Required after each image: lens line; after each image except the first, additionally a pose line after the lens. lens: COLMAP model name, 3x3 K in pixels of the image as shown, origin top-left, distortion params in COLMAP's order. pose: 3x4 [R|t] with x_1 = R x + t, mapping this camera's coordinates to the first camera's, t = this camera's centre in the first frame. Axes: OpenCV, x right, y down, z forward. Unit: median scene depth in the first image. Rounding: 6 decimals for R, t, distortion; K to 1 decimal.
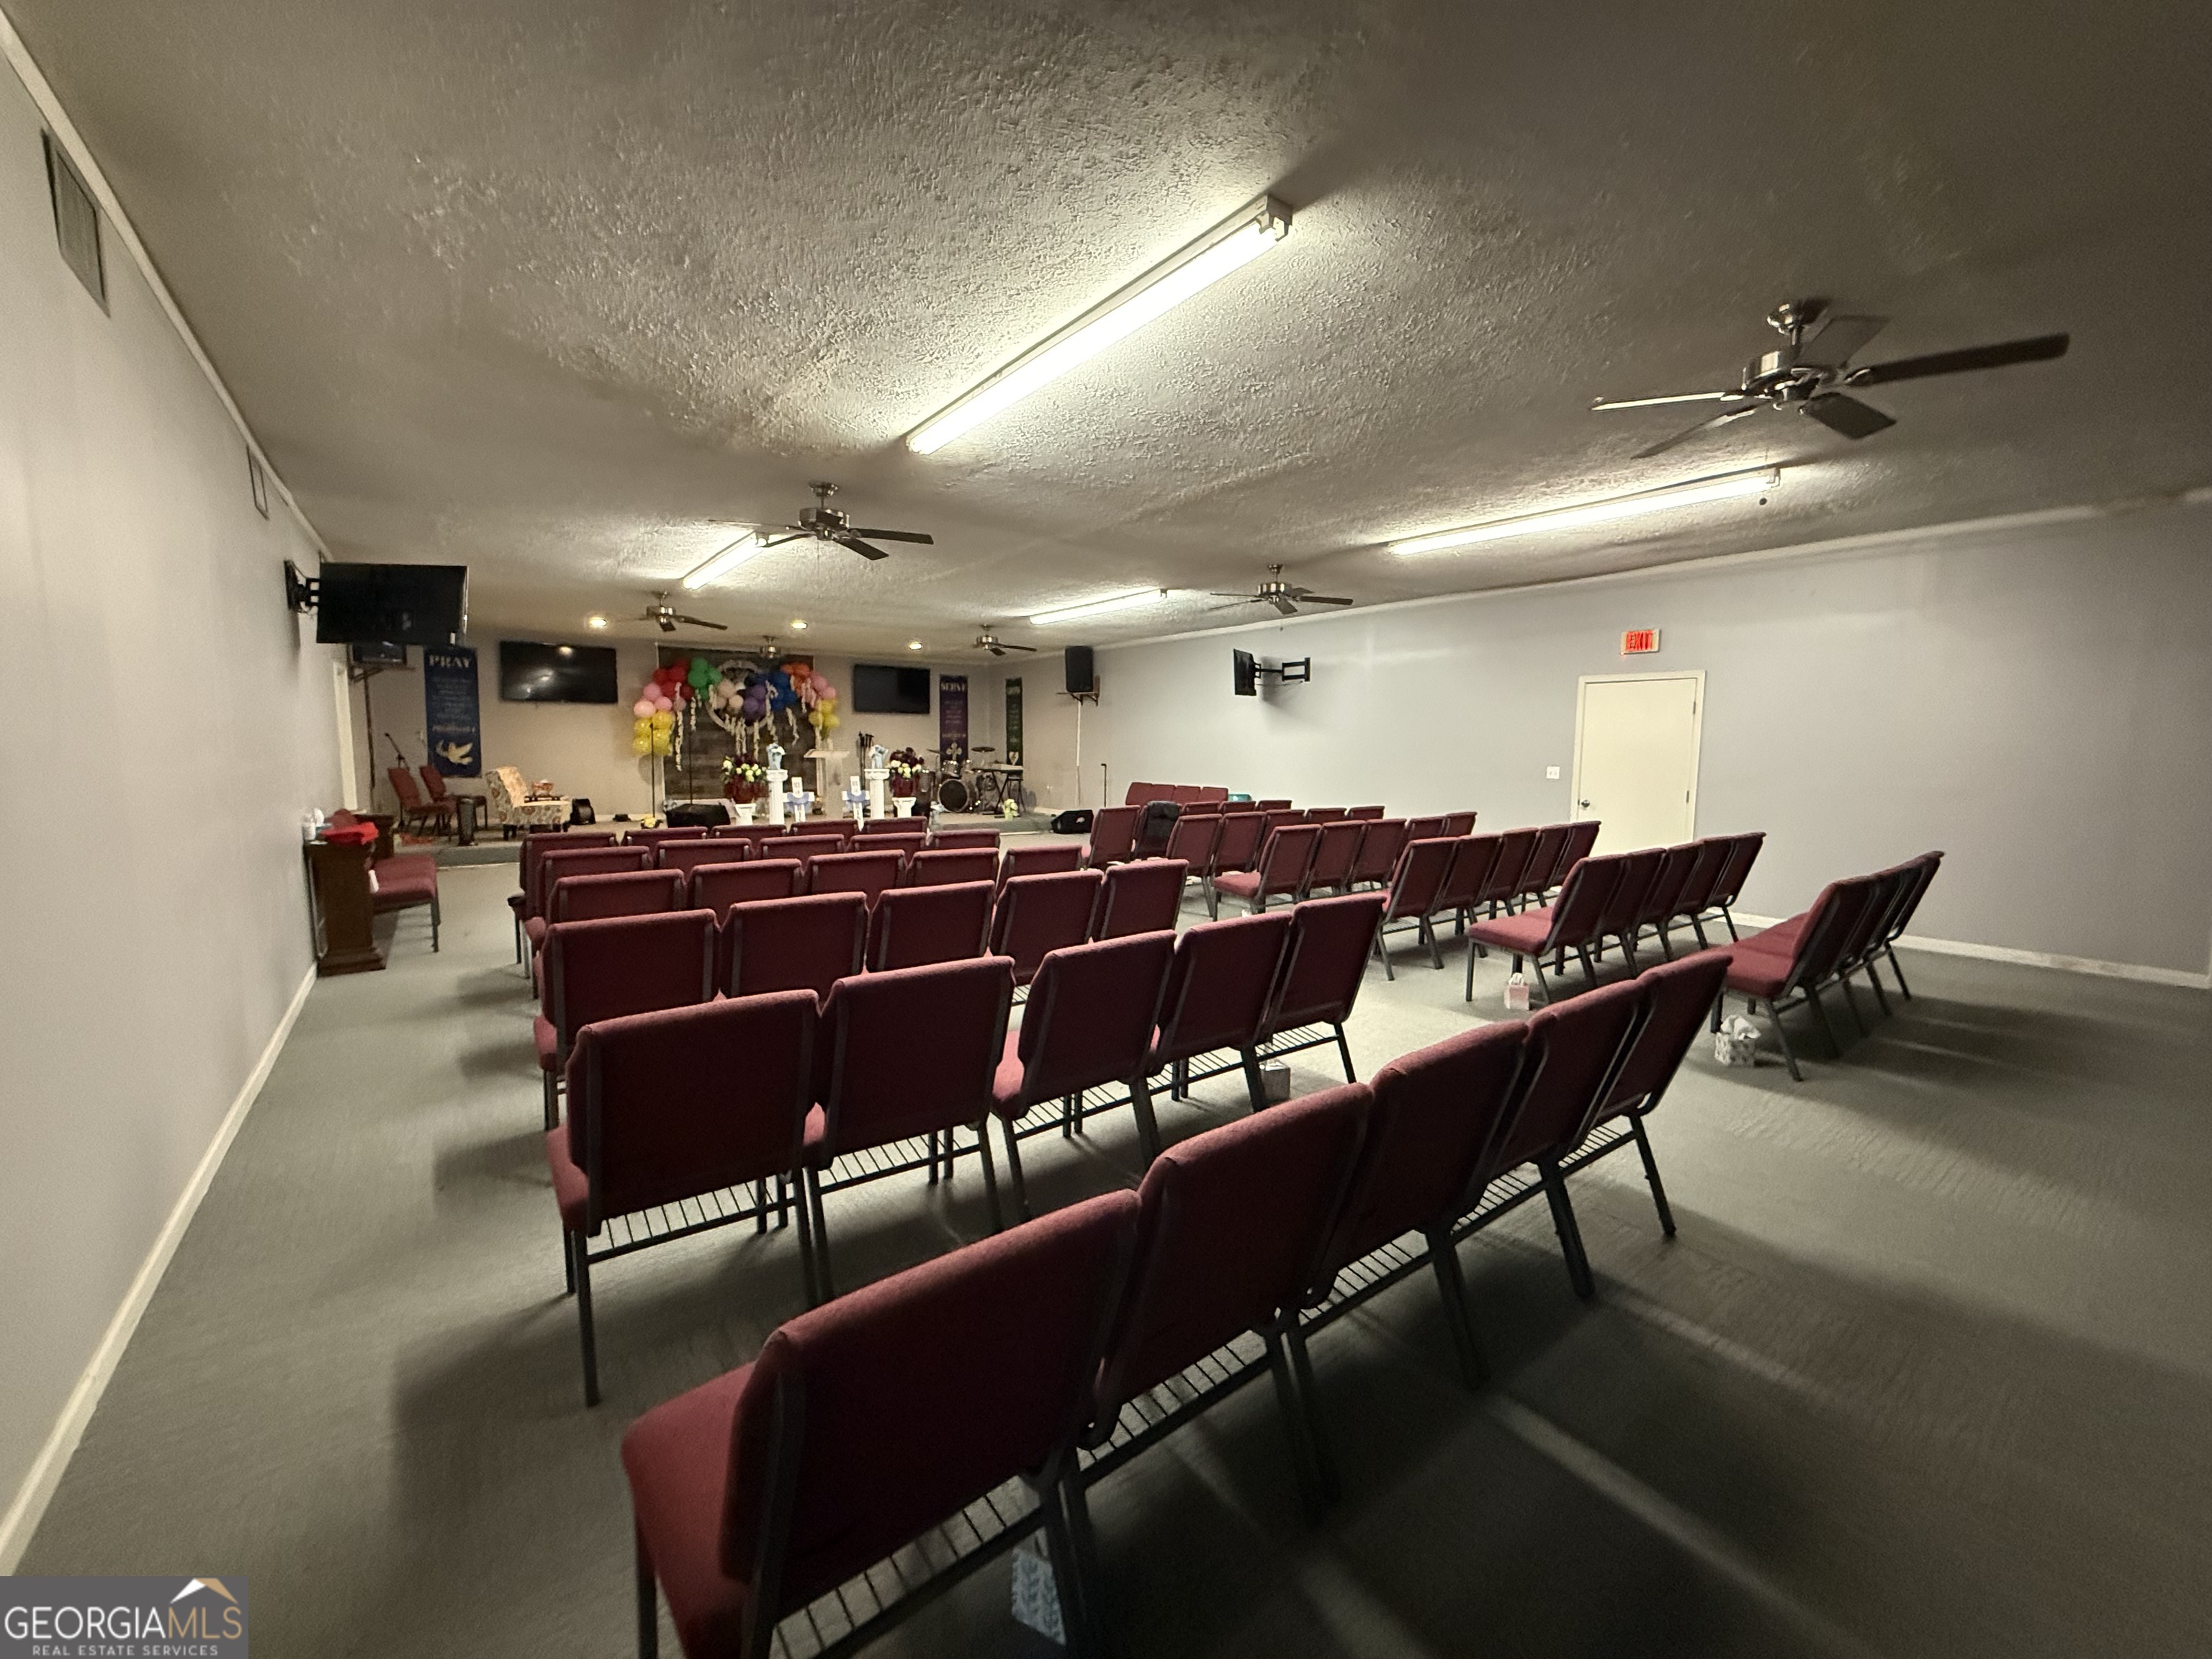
lens RADIAL K [[880.5, 0, 1108.7], [0, 880.5, 825.4], [0, 0, 1]] dist [-0.001426, 0.000206]
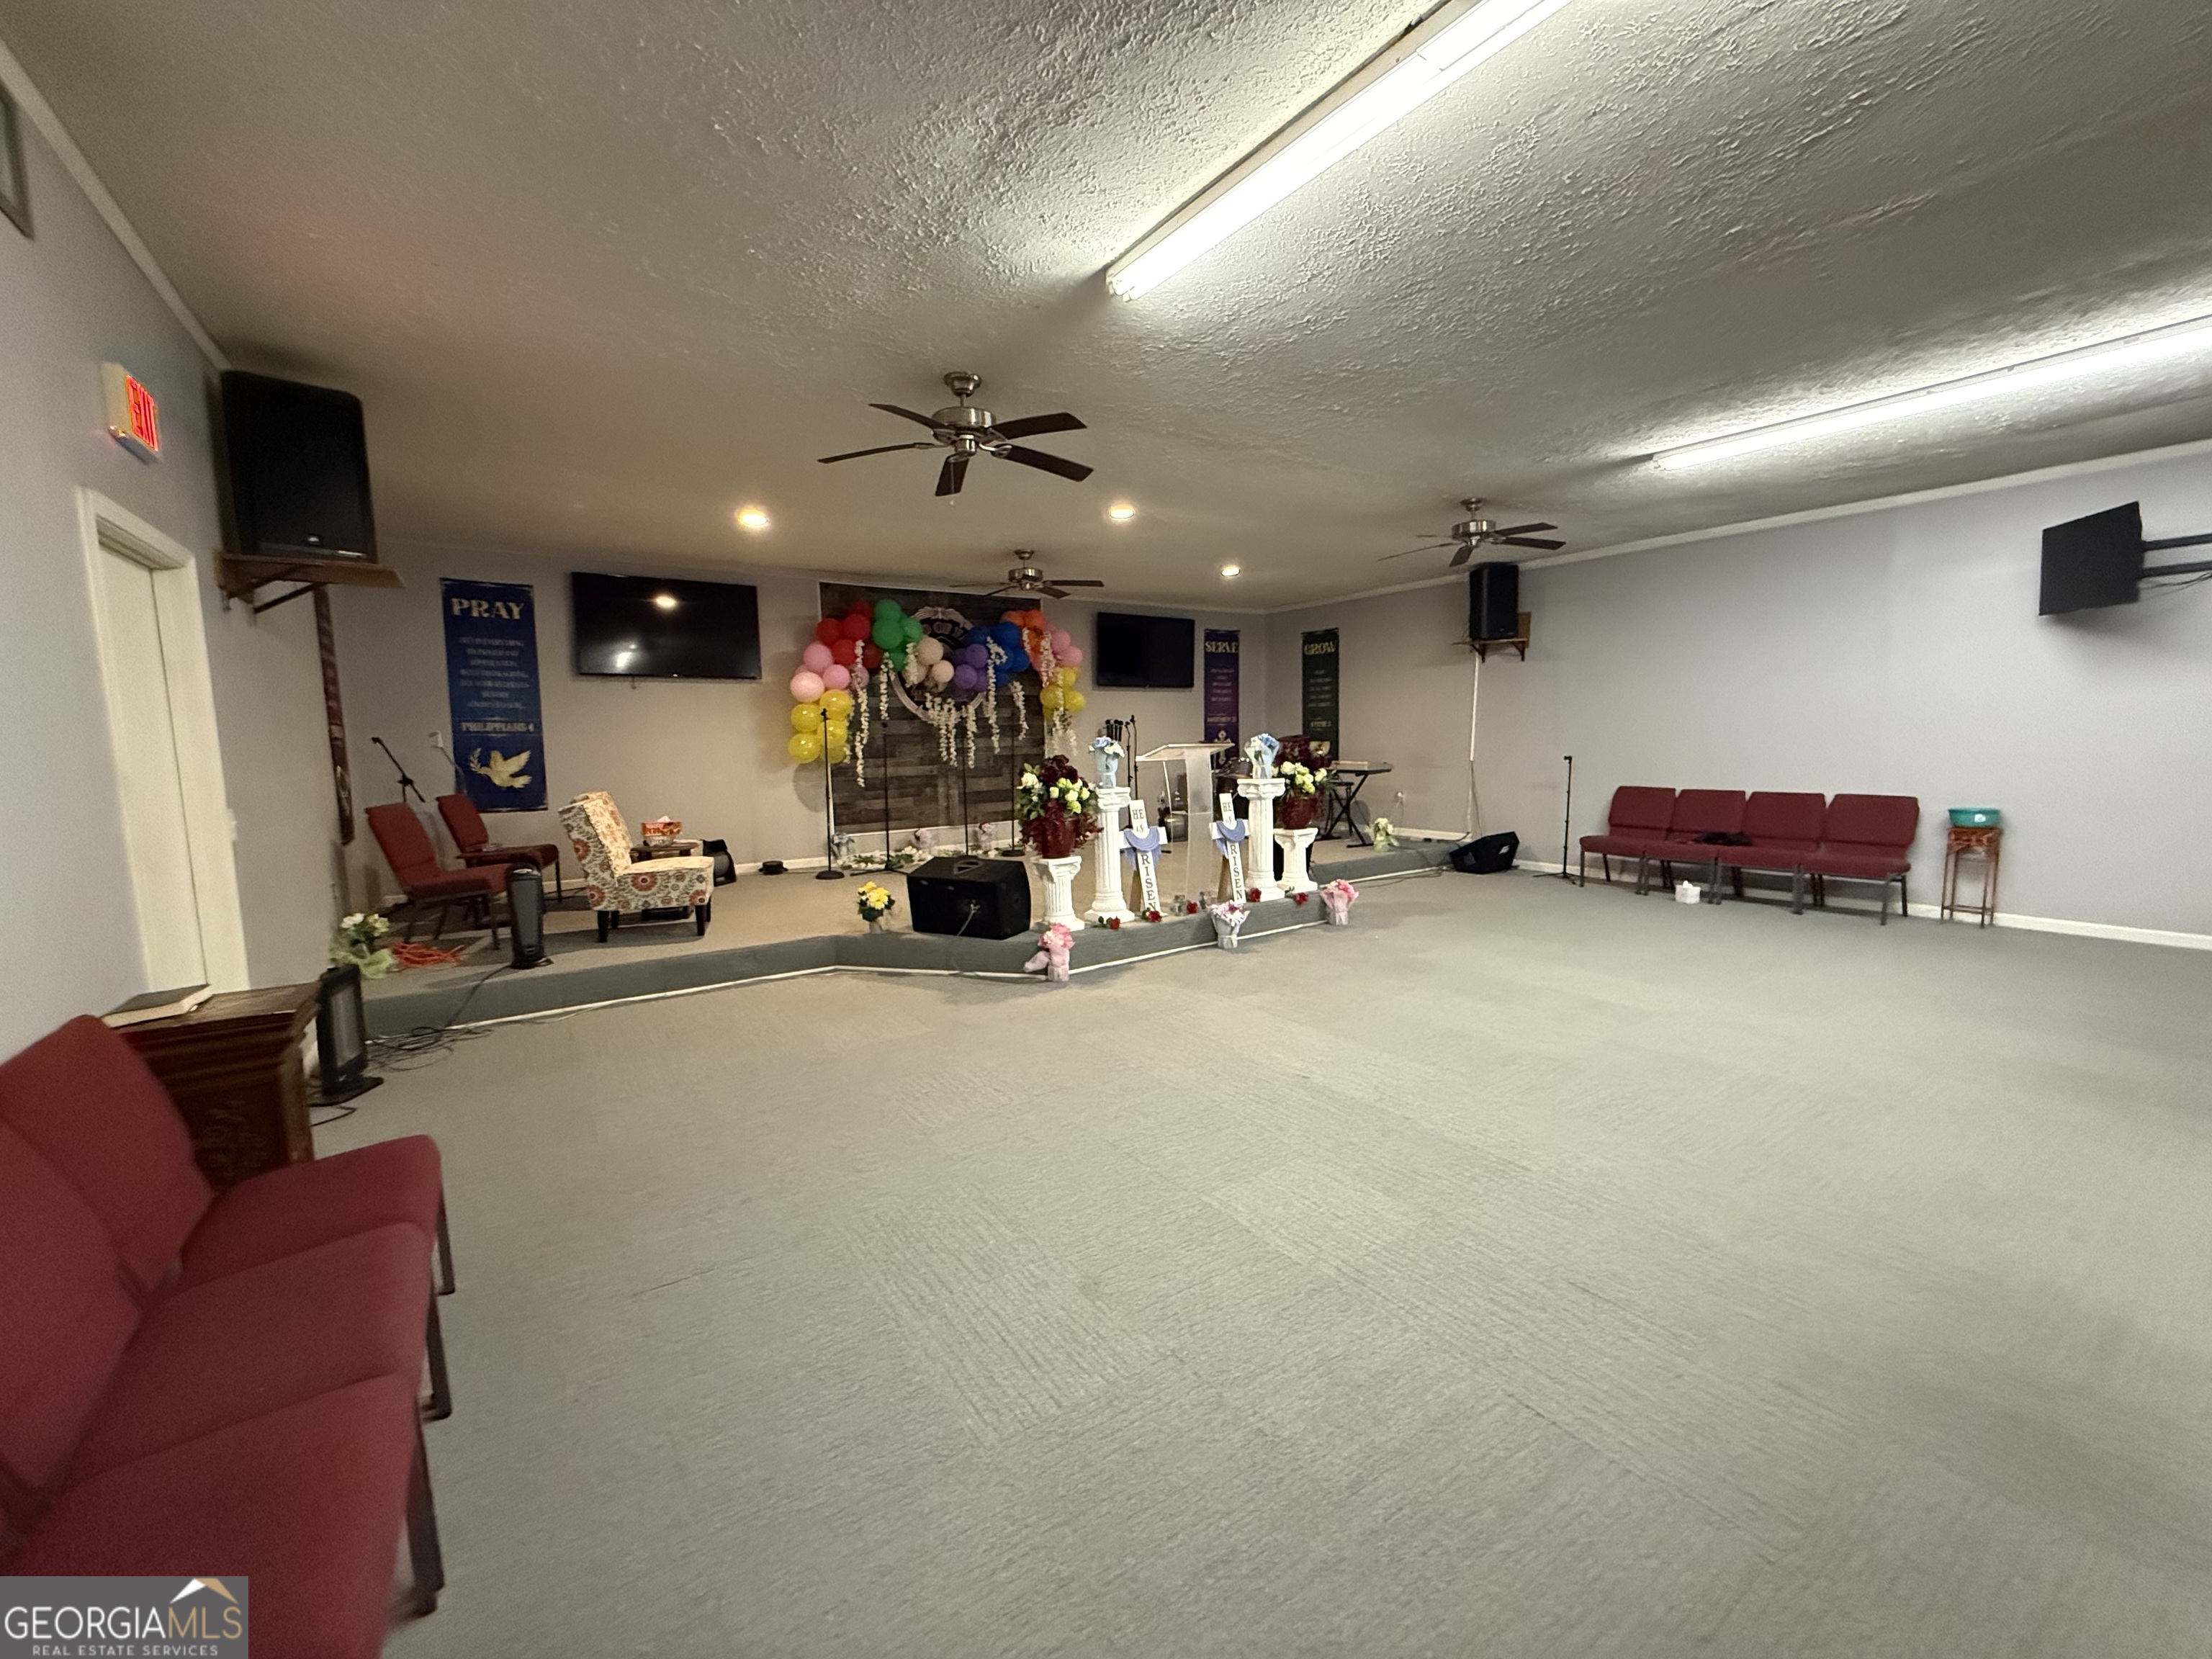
lens RADIAL K [[880.5, 0, 1105.0], [0, 880.5, 824.4], [0, 0, 1]] dist [-0.001426, 0.000206]
pose [[0.998782, -0.024033, -0.043099, -0.301478], [0.024514, 0.999642, 0.010681, -0.039610], [0.042827, -0.011724, 0.999014, 0.409935]]
